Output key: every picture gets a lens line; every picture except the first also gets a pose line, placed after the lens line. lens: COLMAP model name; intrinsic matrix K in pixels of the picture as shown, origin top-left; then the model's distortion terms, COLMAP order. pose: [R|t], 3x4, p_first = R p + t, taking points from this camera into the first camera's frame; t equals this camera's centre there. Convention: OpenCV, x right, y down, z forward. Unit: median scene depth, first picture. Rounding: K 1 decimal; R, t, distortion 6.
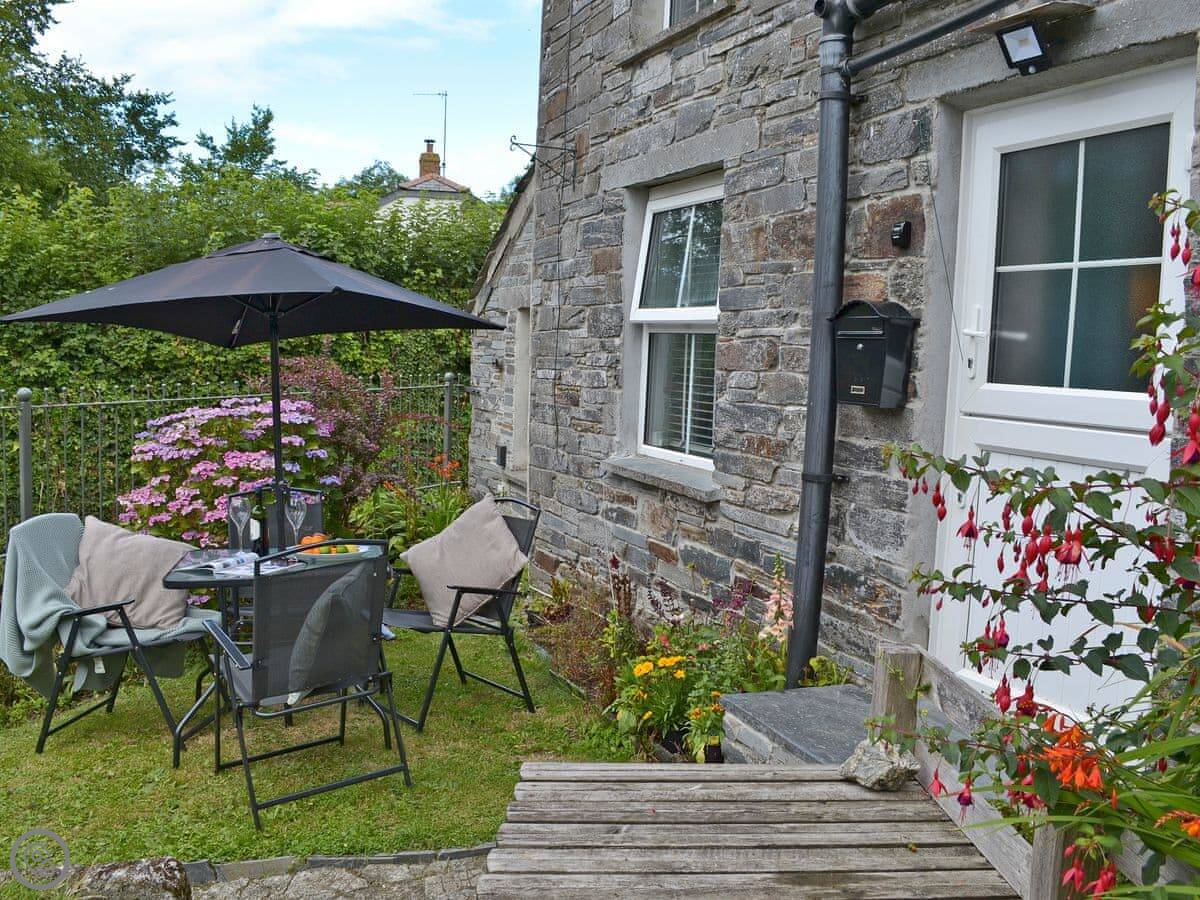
lens RADIAL K [[1062.8, 0, 600.0], [0, 1062.8, 450.0], [0, 0, 1]] dist [-0.082490, -0.004934]
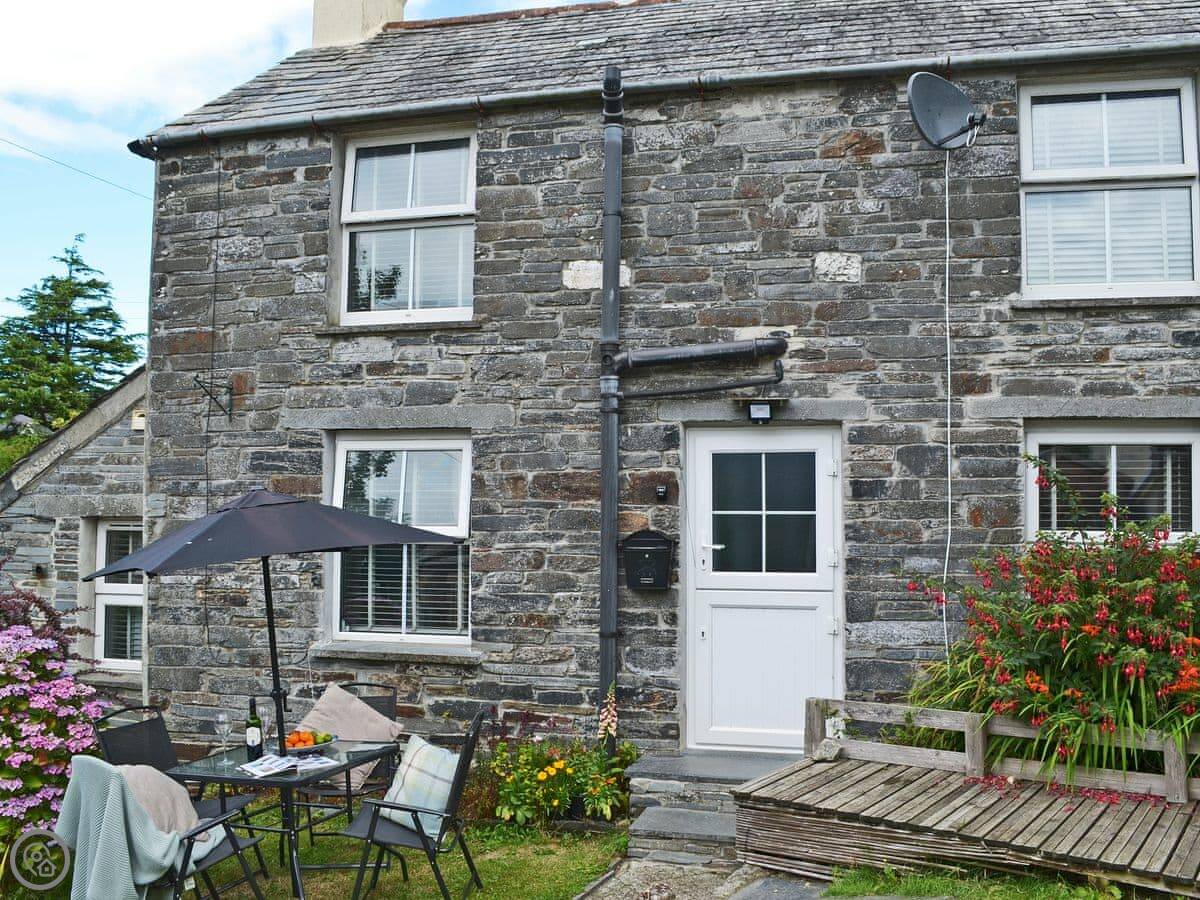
lens RADIAL K [[1062.8, 0, 600.0], [0, 1062.8, 450.0], [0, 0, 1]] dist [-0.082490, -0.004934]
pose [[0.621019, 0.013738, 0.783675, -1.143514], [0.095339, 0.991098, -0.092925, -0.110904], [-0.777975, 0.132423, 0.614181, -0.048569]]
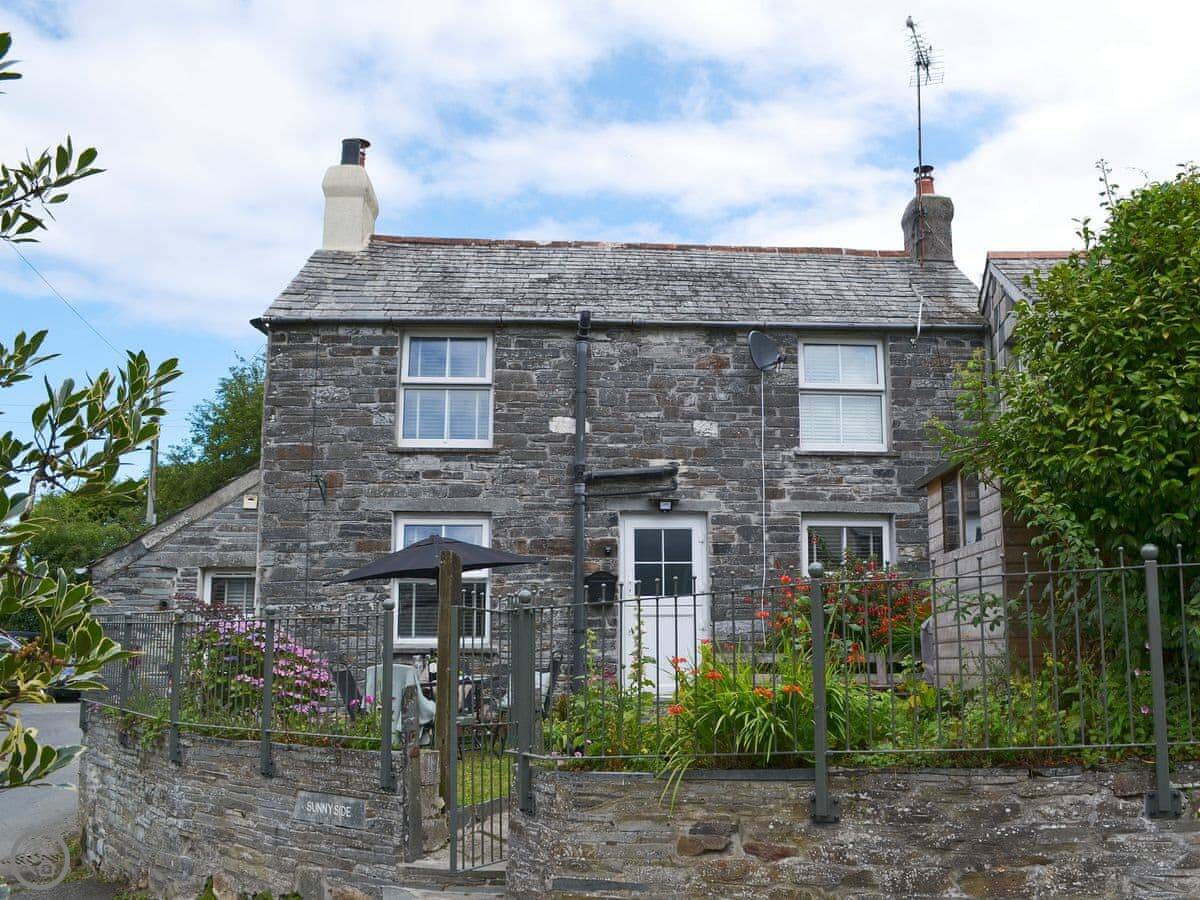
lens RADIAL K [[1062.8, 0, 600.0], [0, 1062.8, 450.0], [0, 0, 1]] dist [-0.082490, -0.004934]
pose [[0.377148, 0.118982, 0.918479, -2.563014], [0.106309, 0.979597, -0.170552, 0.040745], [-0.920031, 0.161966, 0.356804, -0.167763]]
